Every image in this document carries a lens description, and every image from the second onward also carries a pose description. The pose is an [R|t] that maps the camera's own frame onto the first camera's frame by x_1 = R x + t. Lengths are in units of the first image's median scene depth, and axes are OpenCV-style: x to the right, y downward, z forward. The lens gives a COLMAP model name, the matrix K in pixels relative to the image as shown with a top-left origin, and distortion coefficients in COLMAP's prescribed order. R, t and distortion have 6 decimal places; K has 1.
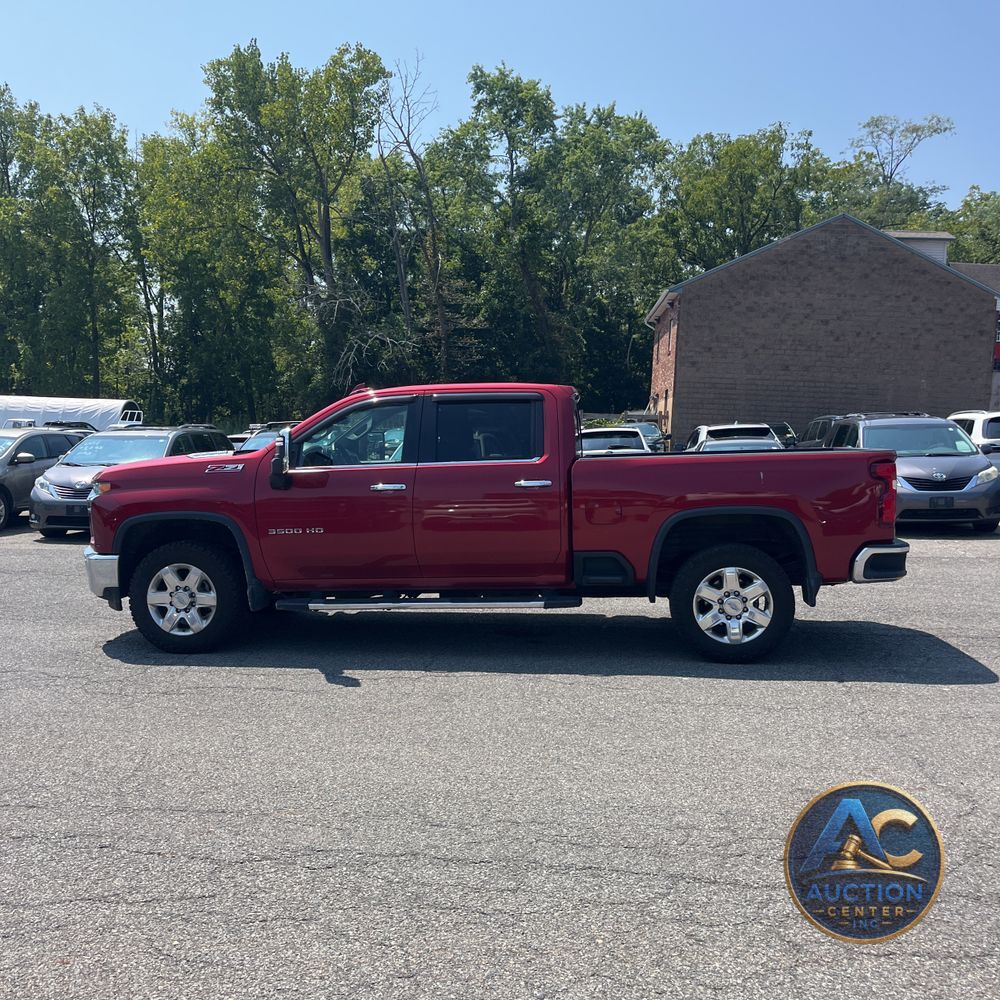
lens RADIAL K [[1032.1, 0, 486.2], [0, 1032.1, 476.2], [0, 0, 1]] dist [0.025577, -0.002297]
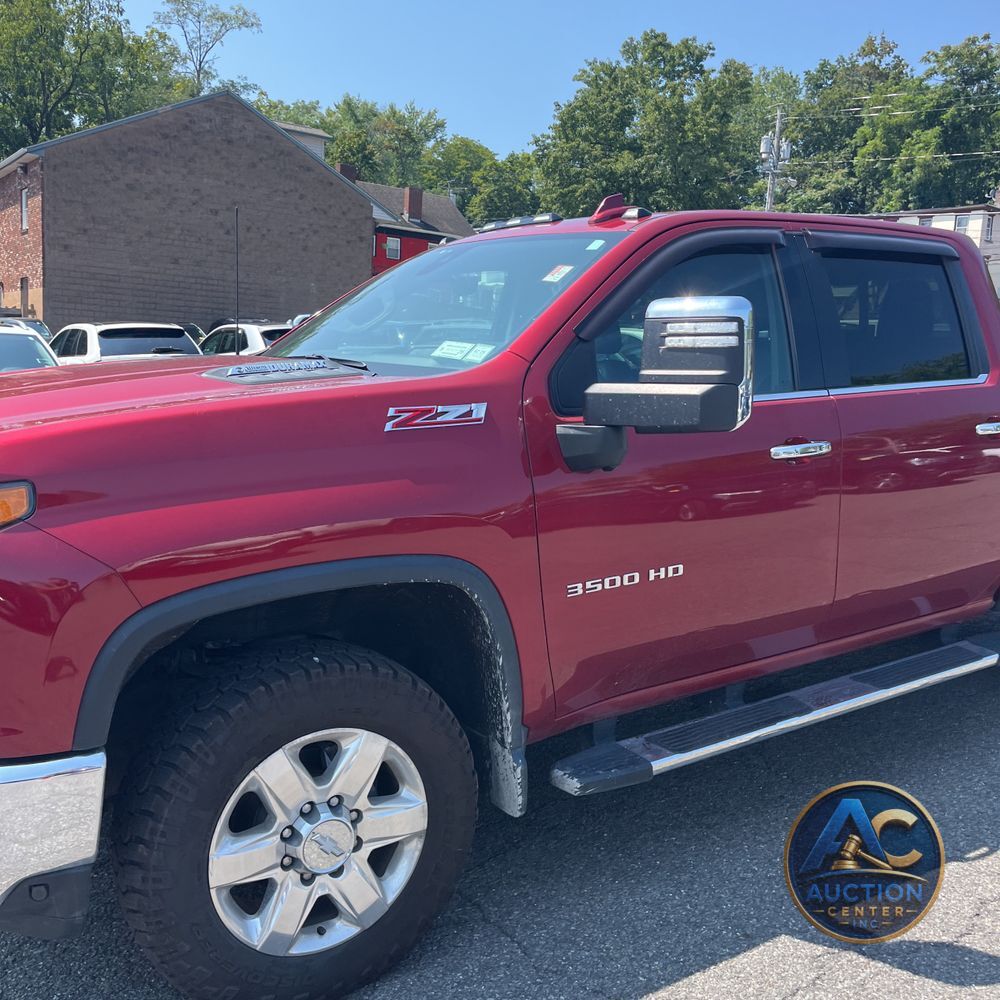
lens RADIAL K [[1019.6, 0, 500.0], [0, 1019.6, 500.0], [0, 0, 1]] dist [0.030102, -0.011038]
pose [[0.754444, -0.084831, 0.650859, -0.087332], [0.008844, 0.992837, 0.119152, -0.003661], [-0.656304, -0.084137, 0.749790, 0.145654]]
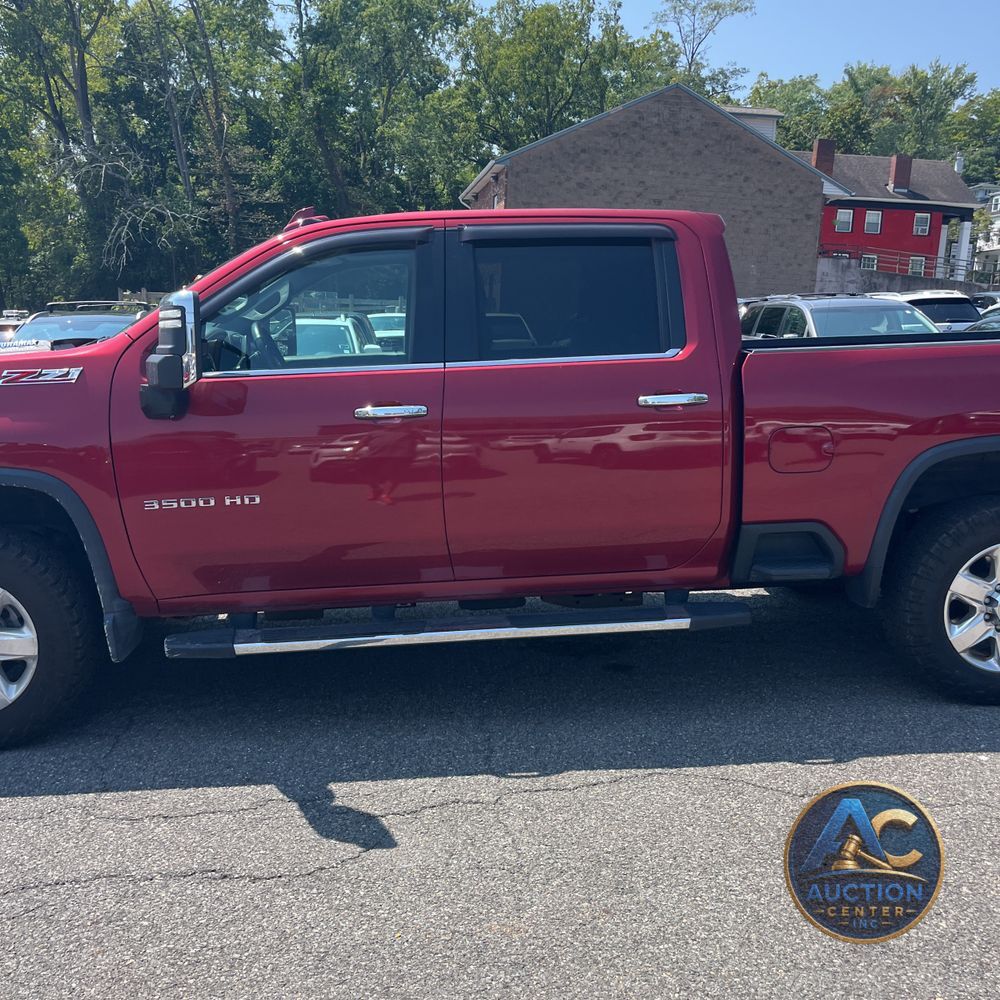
lens RADIAL K [[1032.1, 0, 486.2], [0, 1032.1, 476.2], [0, 0, 1]] dist [0.025577, -0.002297]
pose [[0.977282, -0.031633, 0.209570, -0.029717], [0.009464, 0.994326, 0.105955, -0.002013], [-0.211732, -0.101565, 0.972036, 0.093787]]
